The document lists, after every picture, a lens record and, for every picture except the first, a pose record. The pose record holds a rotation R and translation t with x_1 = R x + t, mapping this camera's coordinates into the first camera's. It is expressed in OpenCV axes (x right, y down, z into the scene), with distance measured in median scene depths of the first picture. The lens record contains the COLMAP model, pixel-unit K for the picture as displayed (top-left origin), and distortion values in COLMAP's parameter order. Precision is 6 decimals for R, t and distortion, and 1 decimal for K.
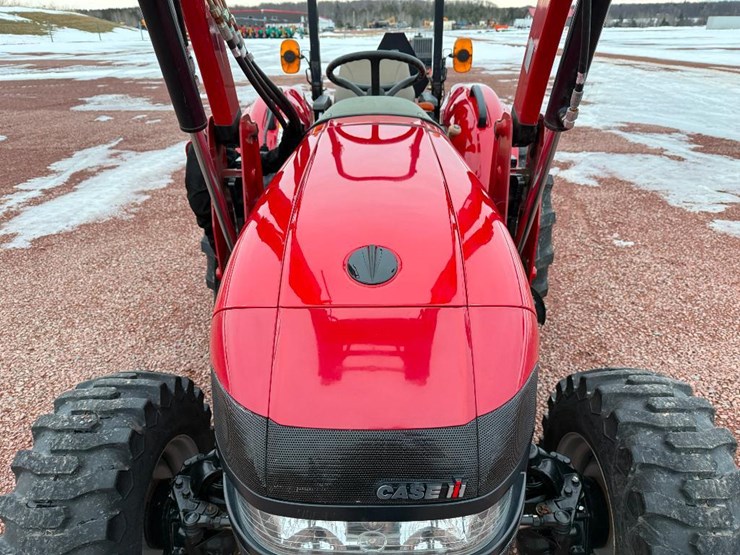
lens RADIAL K [[513.5, 0, 373.7], [0, 513.5, 278.5], [0, 0, 1]] dist [-0.012549, 0.003144]
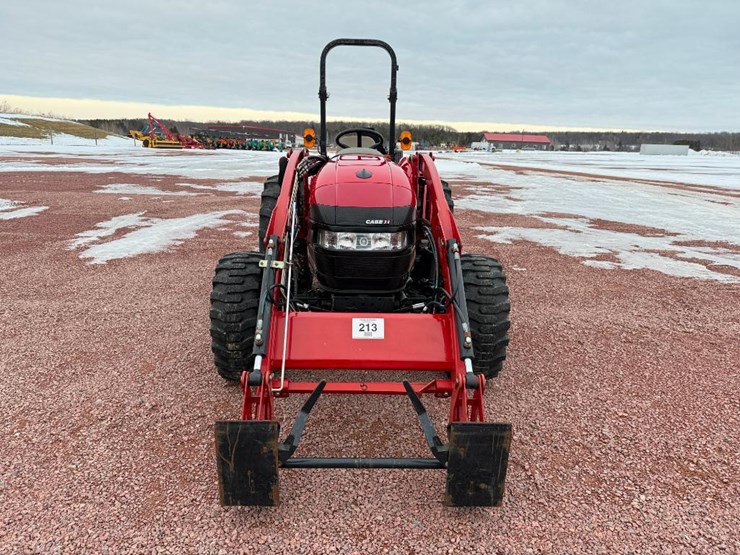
lens RADIAL K [[503.7, 0, 370.0], [0, 503.7, 277.5], [0, 0, 1]] dist [0.051175, -0.067858]
pose [[0.998374, 0.017981, 0.054091, -0.014368], [-0.006799, 0.979733, -0.200191, 0.148585], [-0.056594, 0.199497, 0.978263, -0.238985]]
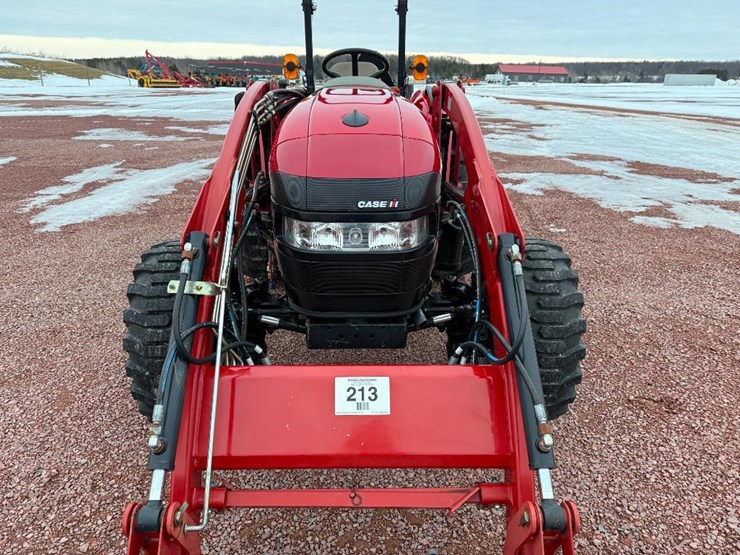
lens RADIAL K [[508.8, 0, 369.4], [0, 508.8, 281.6], [0, 0, 1]] dist [0.000593, -0.004779]
pose [[0.999398, 0.000921, 0.034681, -0.001429], [0.001864, 0.996777, -0.080196, 0.088756], [-0.034643, 0.080212, 0.996176, -0.107512]]
